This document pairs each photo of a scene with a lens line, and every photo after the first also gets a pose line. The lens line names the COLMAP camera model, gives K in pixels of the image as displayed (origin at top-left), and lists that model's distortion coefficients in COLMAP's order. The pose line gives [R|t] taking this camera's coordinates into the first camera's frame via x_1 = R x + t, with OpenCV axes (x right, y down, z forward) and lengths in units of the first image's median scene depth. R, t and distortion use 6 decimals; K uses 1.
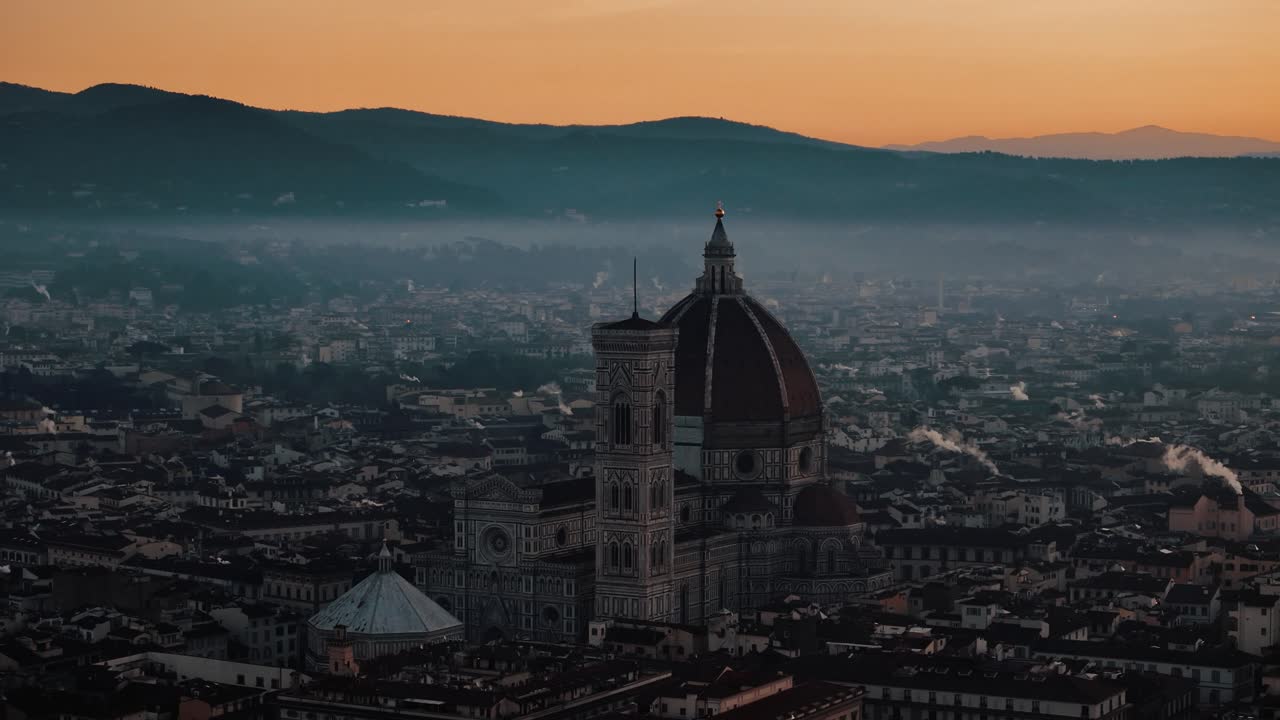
lens RADIAL K [[2097.2, 0, 640.0], [0, 2097.2, 360.0], [0, 0, 1]] dist [-0.057376, -0.041941]
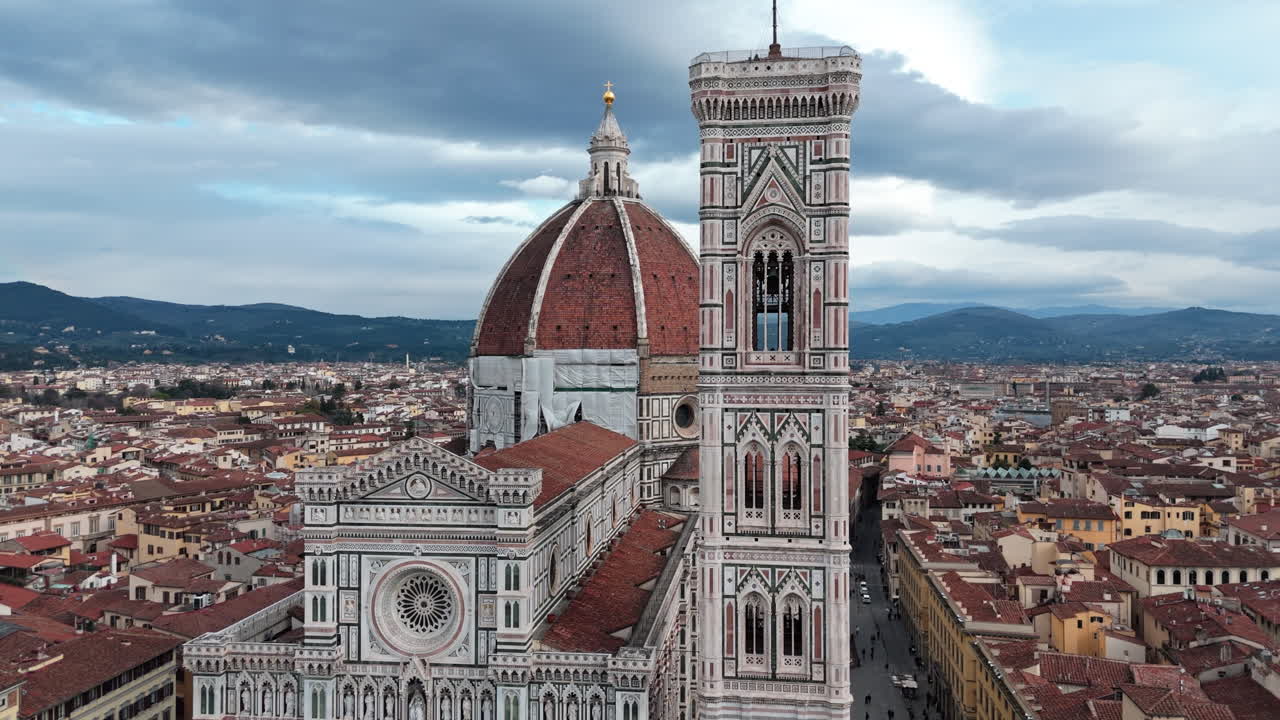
lens RADIAL K [[948.0, 0, 640.0], [0, 948.0, 360.0], [0, 0, 1]] dist [0.126208, -0.137716]
pose [[0.932830, -0.007760, 0.360233, -0.066617], [0.018814, 0.999453, -0.027188, 0.031300], [-0.359825, 0.032139, 0.932466, 0.562003]]
